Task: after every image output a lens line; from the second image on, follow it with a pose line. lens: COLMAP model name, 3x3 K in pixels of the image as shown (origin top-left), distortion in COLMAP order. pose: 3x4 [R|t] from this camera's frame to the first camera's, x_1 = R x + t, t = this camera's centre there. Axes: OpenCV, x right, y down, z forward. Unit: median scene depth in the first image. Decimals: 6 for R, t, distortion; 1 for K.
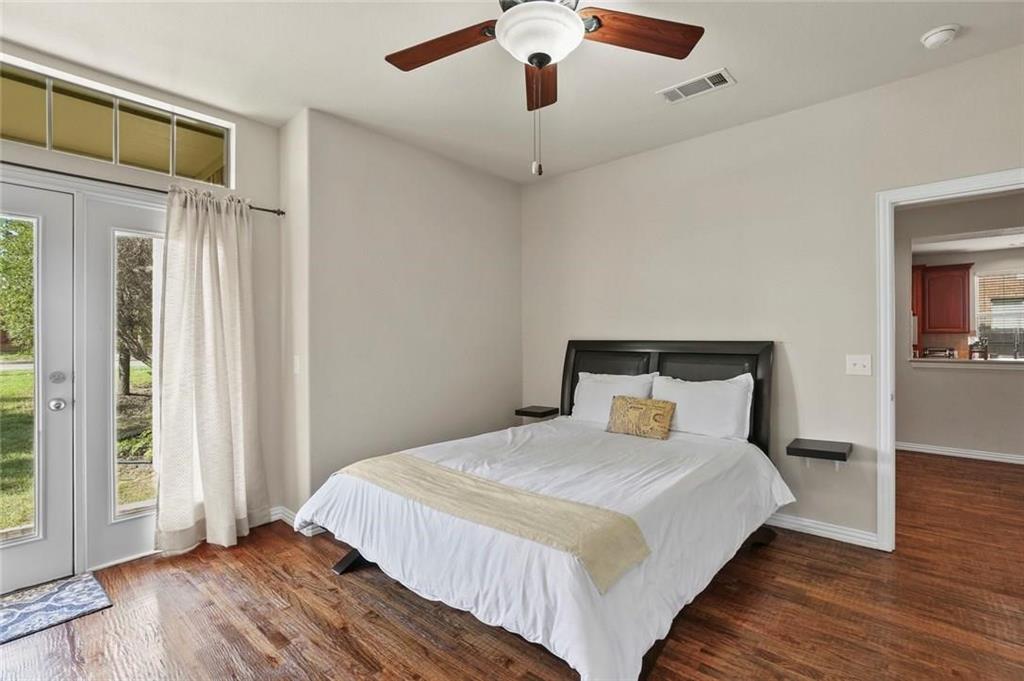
lens RADIAL K [[467.8, 0, 520.6], [0, 467.8, 341.5], [0, 0, 1]] dist [-0.005413, 0.001794]
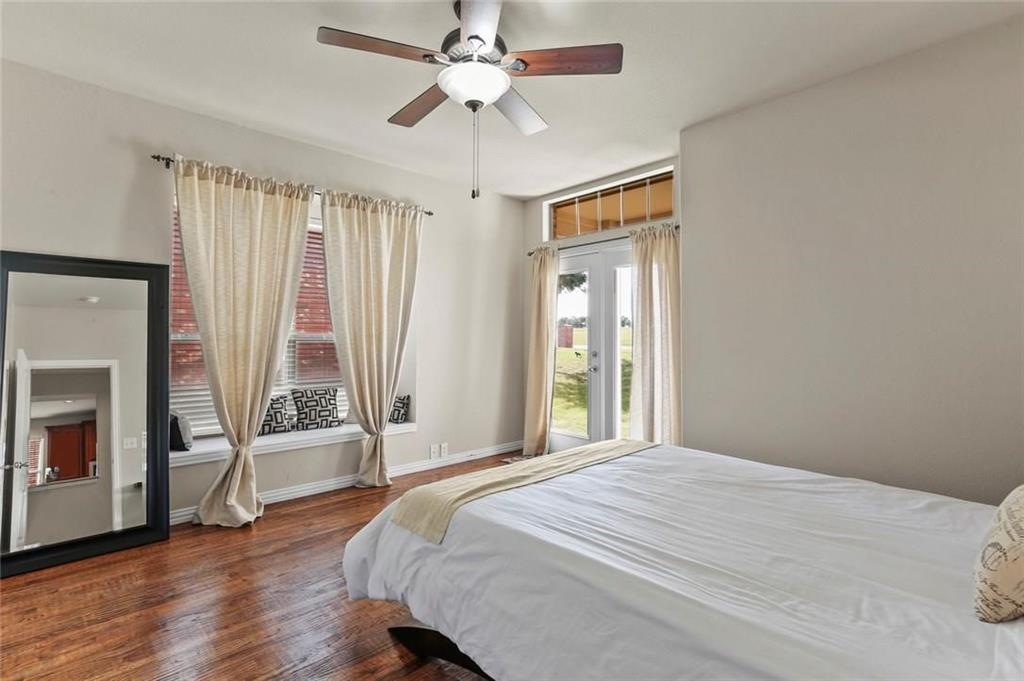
lens RADIAL K [[467.8, 0, 520.1], [0, 467.8, 336.1], [0, 0, 1]] dist [-0.005413, 0.001794]
pose [[-0.091832, 0.003648, -0.995768, 0.911598], [0.000839, 0.999993, 0.003586, -0.003873], [0.995774, -0.000507, -0.091835, 0.907461]]
